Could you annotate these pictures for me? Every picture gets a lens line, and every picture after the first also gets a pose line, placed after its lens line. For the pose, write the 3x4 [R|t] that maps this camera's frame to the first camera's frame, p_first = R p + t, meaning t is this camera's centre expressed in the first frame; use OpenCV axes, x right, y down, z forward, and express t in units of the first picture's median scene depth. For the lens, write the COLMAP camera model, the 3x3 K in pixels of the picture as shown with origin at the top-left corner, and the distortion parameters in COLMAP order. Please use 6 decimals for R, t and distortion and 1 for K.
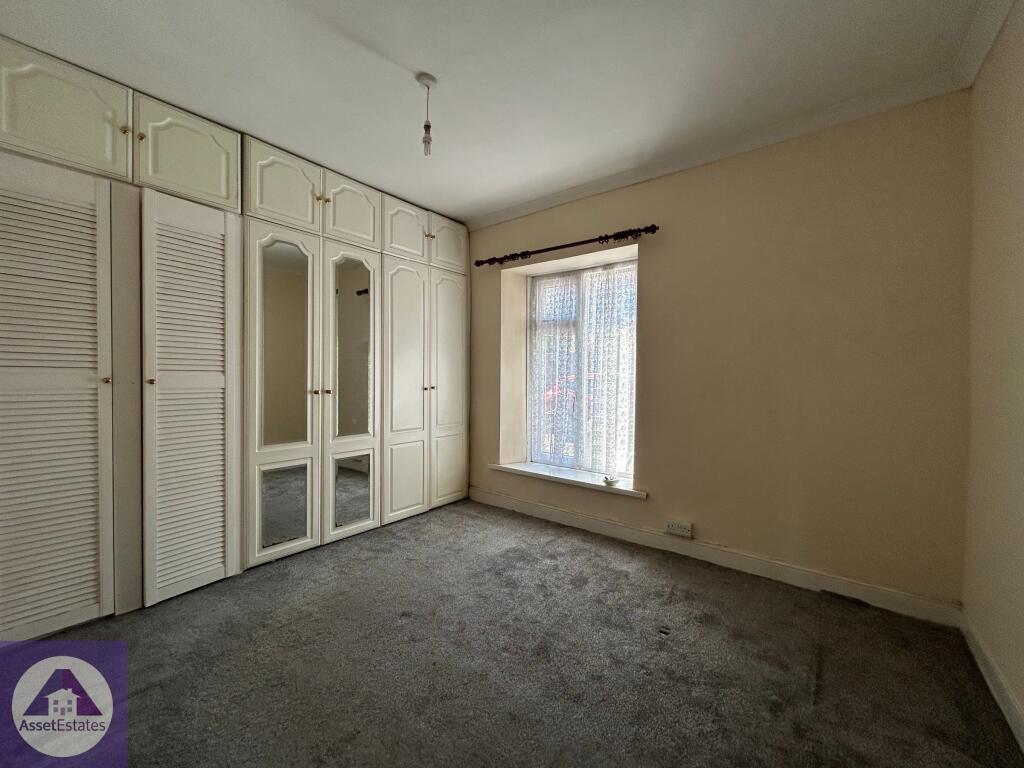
lens RADIAL K [[409.3, 0, 517.8], [0, 409.3, 387.6], [0, 0, 1]] dist [-0.006185, 0.001820]
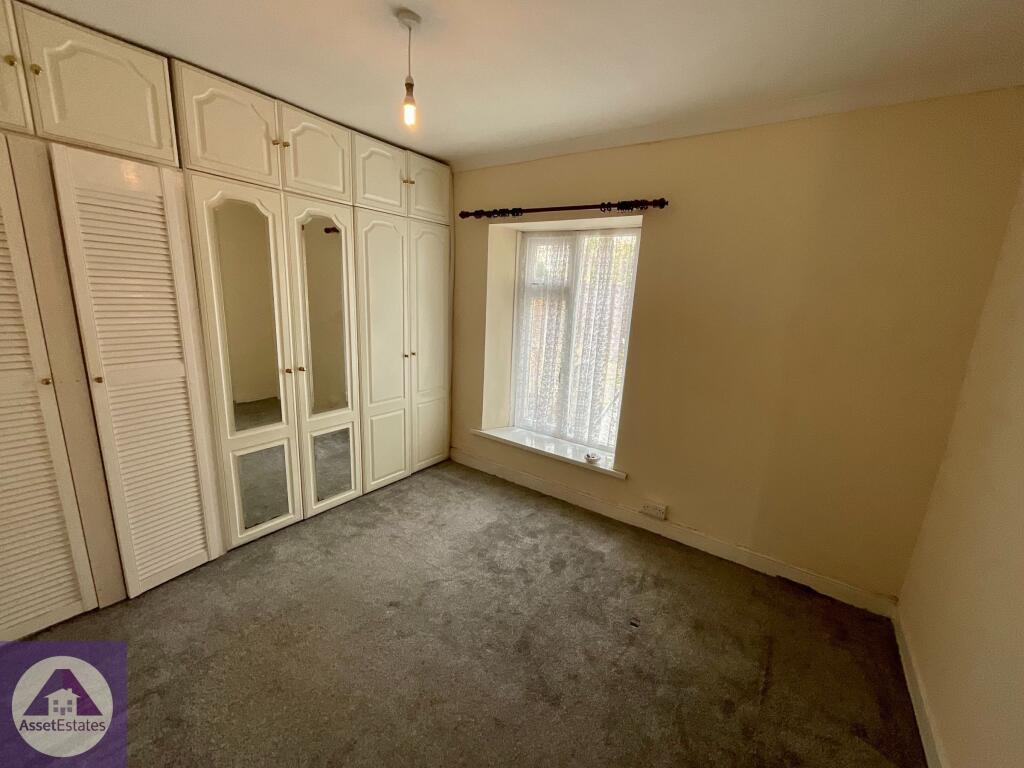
lens RADIAL K [[410.9, 0, 517.3], [0, 410.9, 384.6], [0, 0, 1]] dist [-0.002412, -0.000925]
pose [[0.997734, 0.030521, 0.059954, -0.032422], [-0.042115, 0.978306, 0.202838, -0.191969], [-0.052462, -0.204903, 0.977375, 0.061261]]
